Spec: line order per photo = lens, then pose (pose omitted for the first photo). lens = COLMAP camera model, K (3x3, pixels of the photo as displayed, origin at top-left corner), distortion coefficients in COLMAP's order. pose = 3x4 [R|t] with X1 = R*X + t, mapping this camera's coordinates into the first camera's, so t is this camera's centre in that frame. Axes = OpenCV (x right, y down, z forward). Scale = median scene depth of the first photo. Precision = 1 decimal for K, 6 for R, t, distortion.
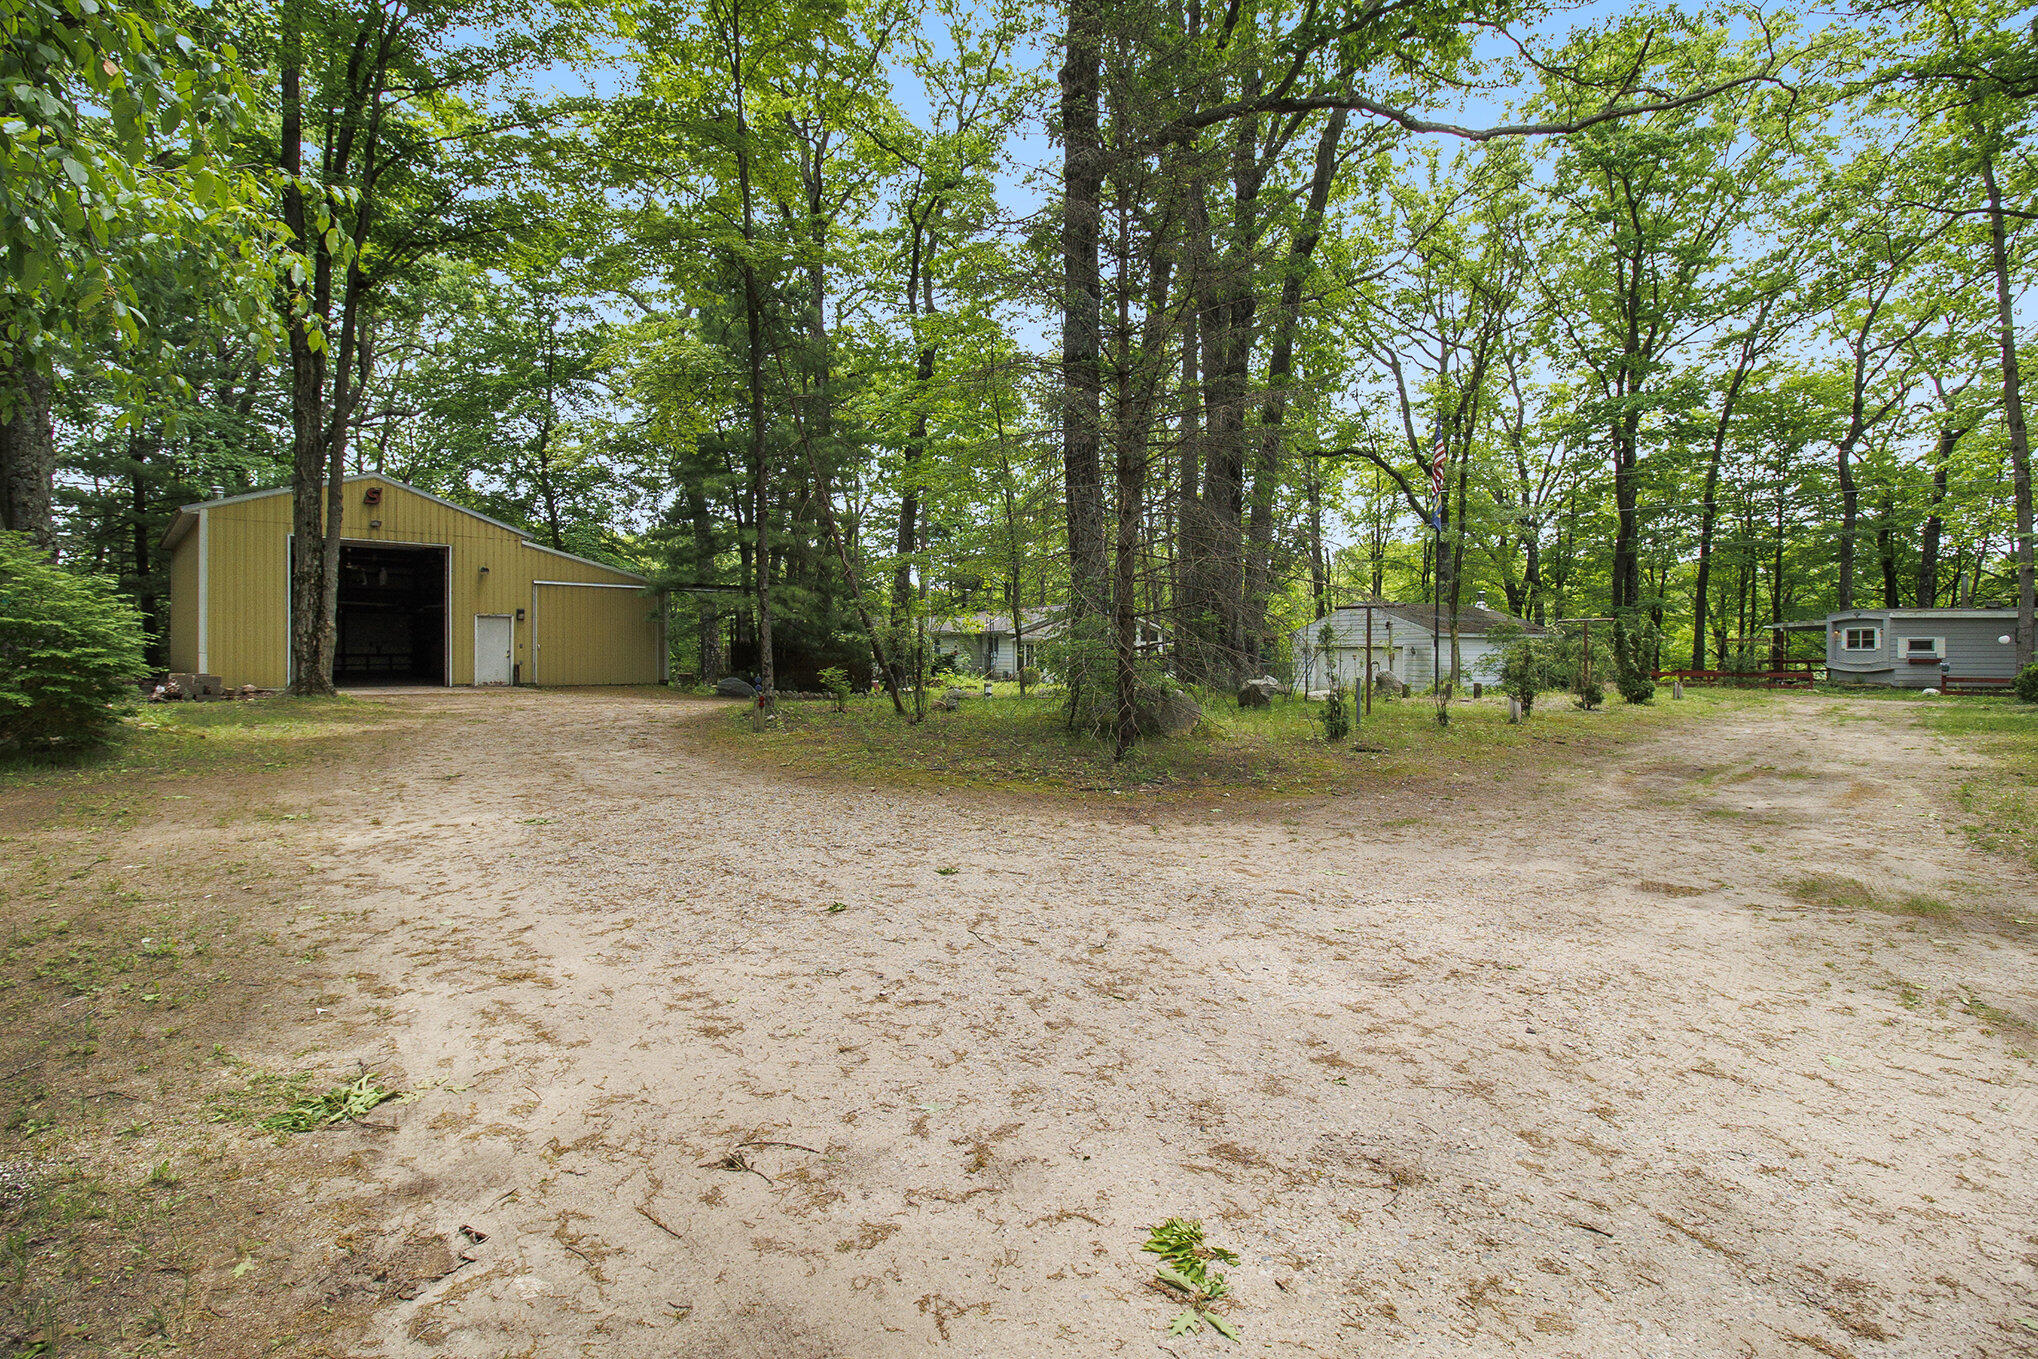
lens RADIAL K [[939.4, 0, 1012.4], [0, 939.4, 652.6], [0, 0, 1]] dist [-0.001516, -0.013249]
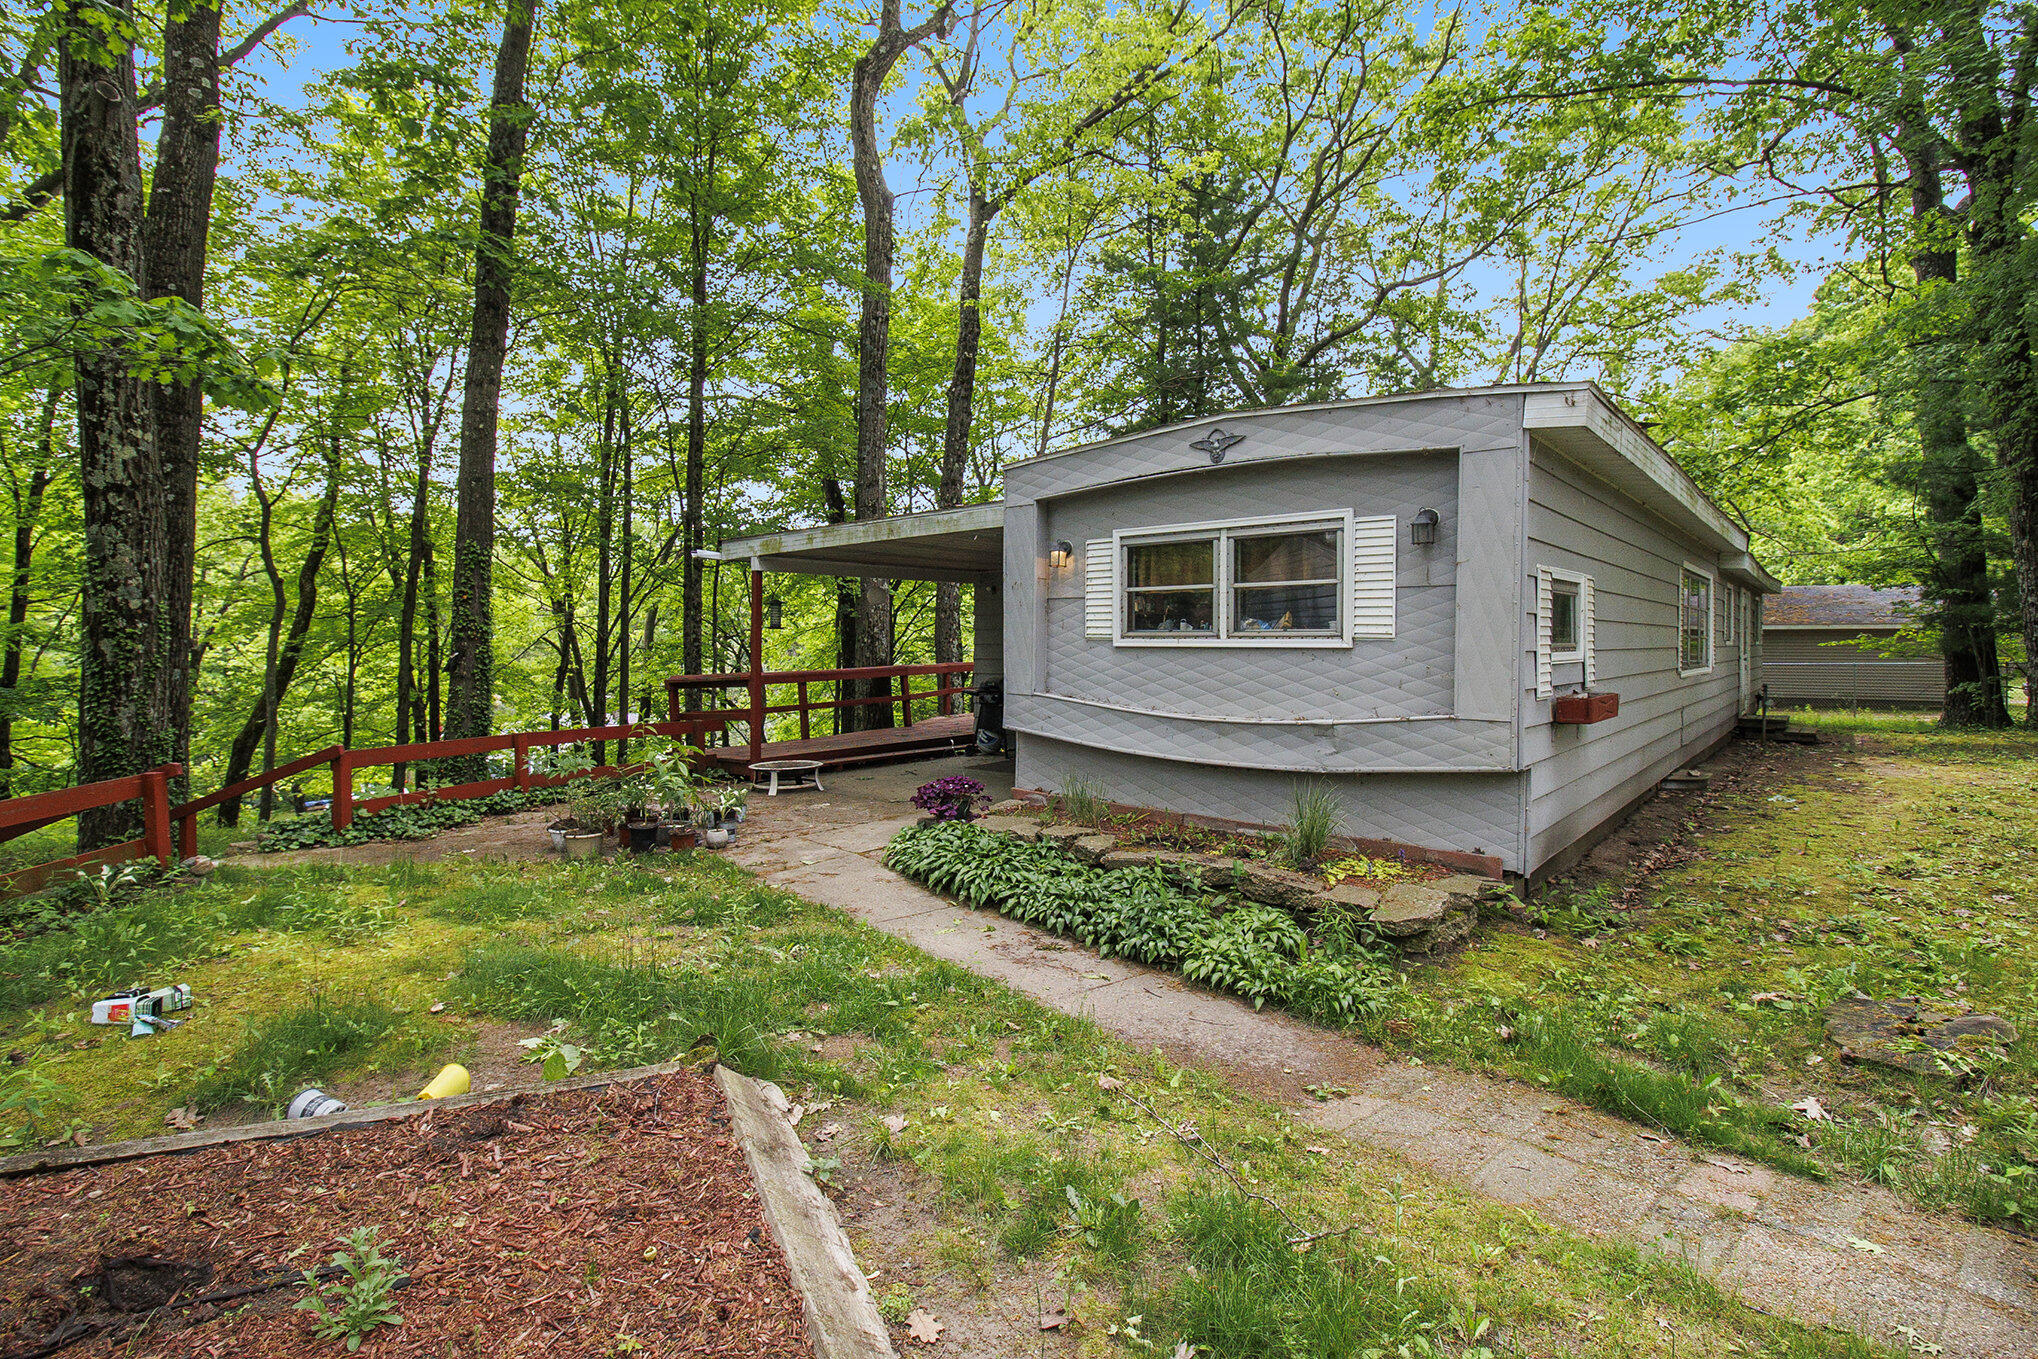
lens RADIAL K [[939.4, 0, 1012.4], [0, 939.4, 652.6], [0, 0, 1]] dist [-0.001516, -0.013249]
pose [[0.463194, 0.003792, 0.886249, 0.596032], [-0.011246, 0.999935, 0.001599, -0.000396], [-0.886186, -0.010707, 0.463207, 0.779666]]
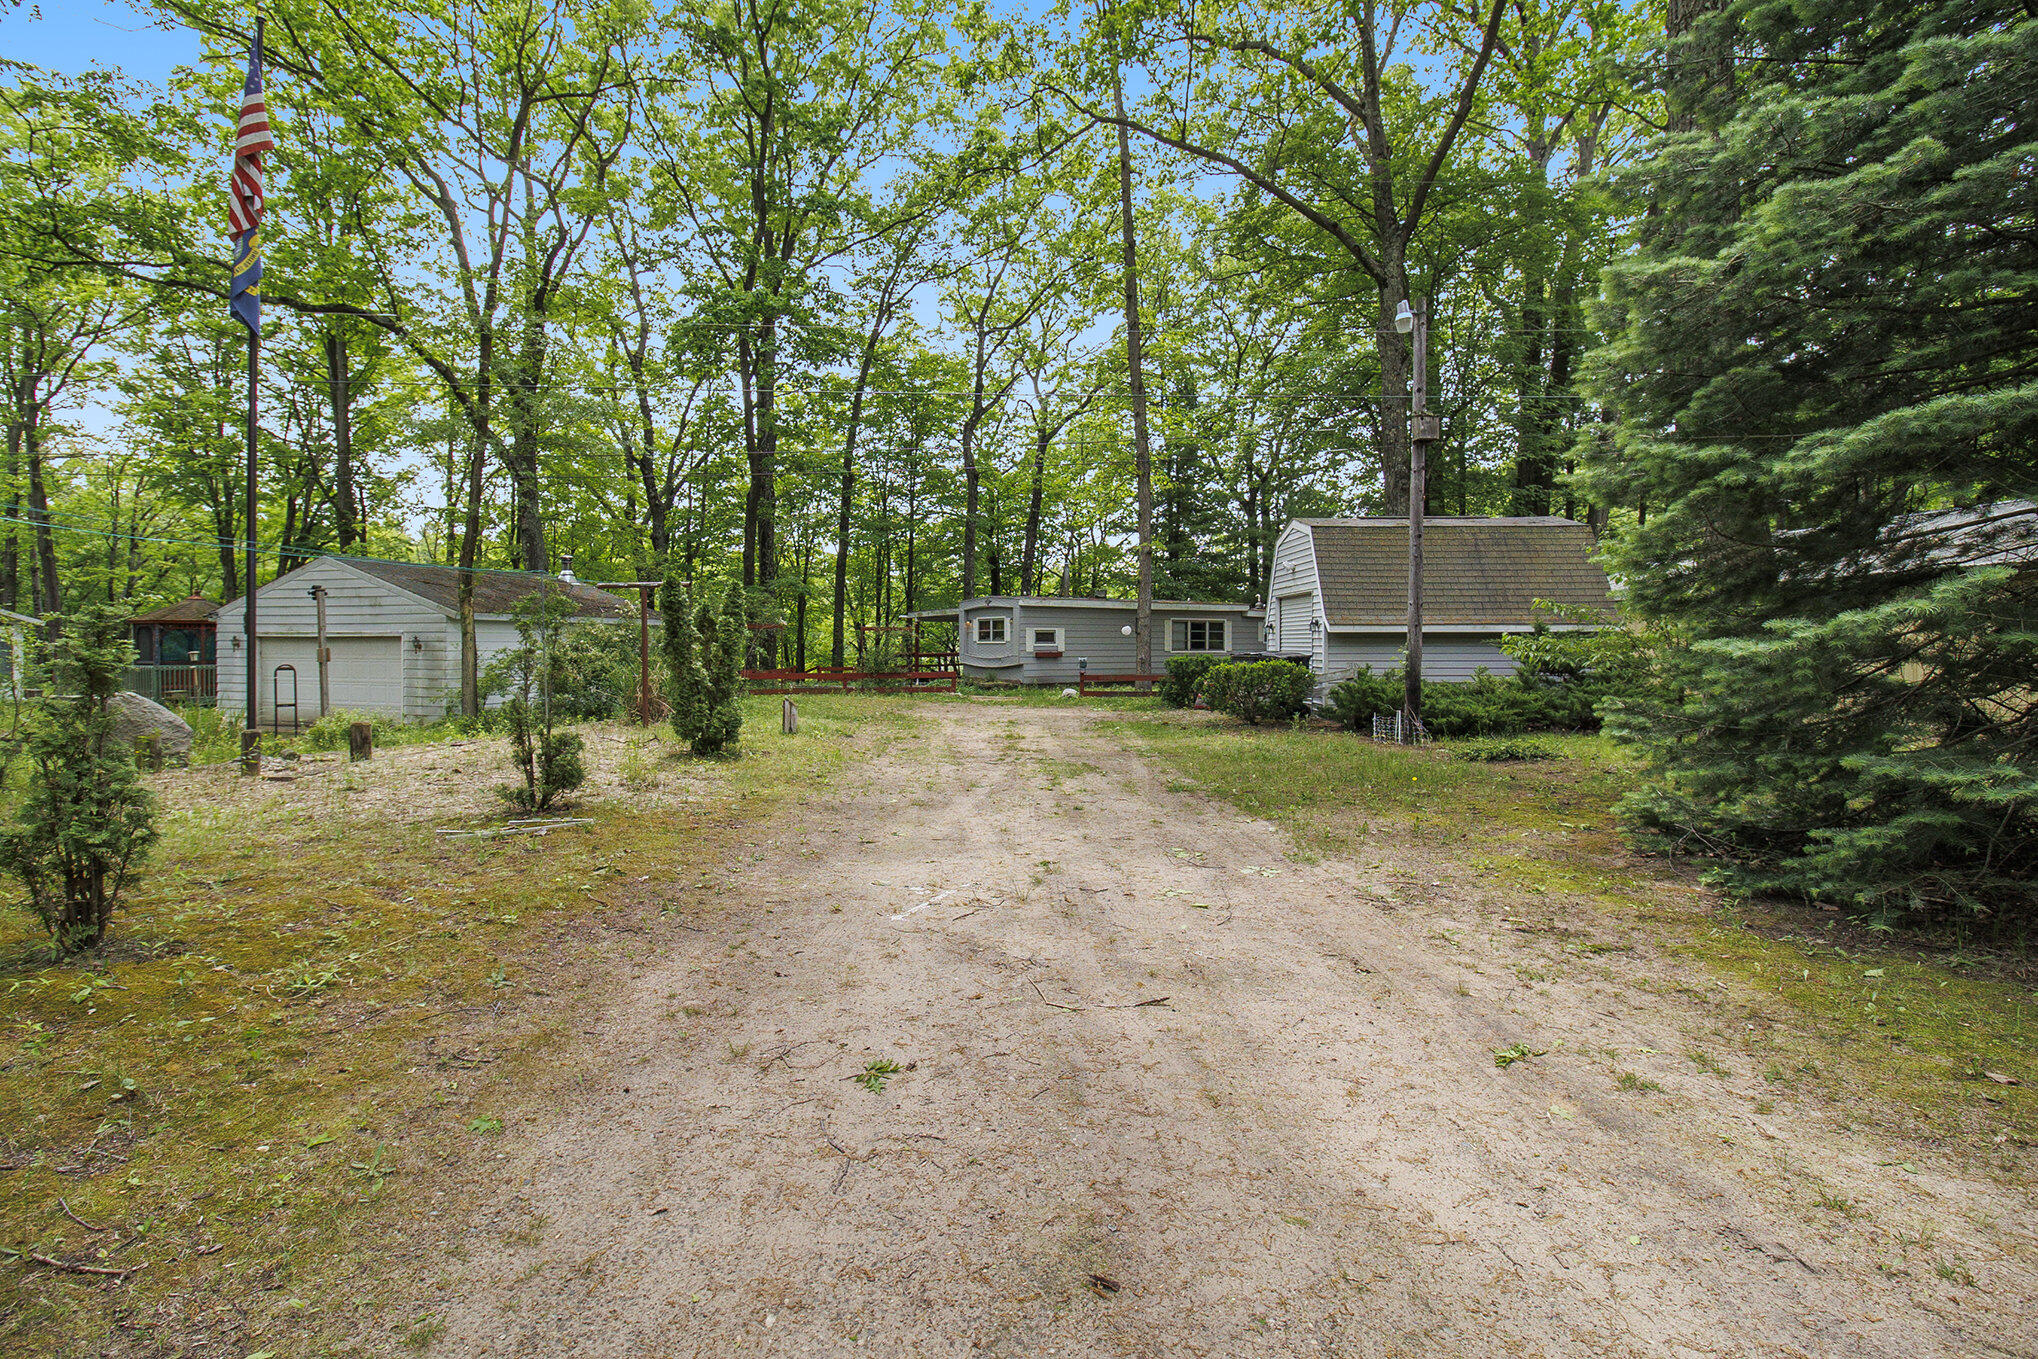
lens RADIAL K [[939.4, 0, 1012.4], [0, 939.4, 652.6], [0, 0, 1]] dist [-0.001516, -0.013249]
pose [[0.690984, -0.009323, 0.722810, 0.235730], [0.004931, 0.999954, 0.008184, -0.000410], [-0.722853, -0.002091, 0.690998, 0.307635]]
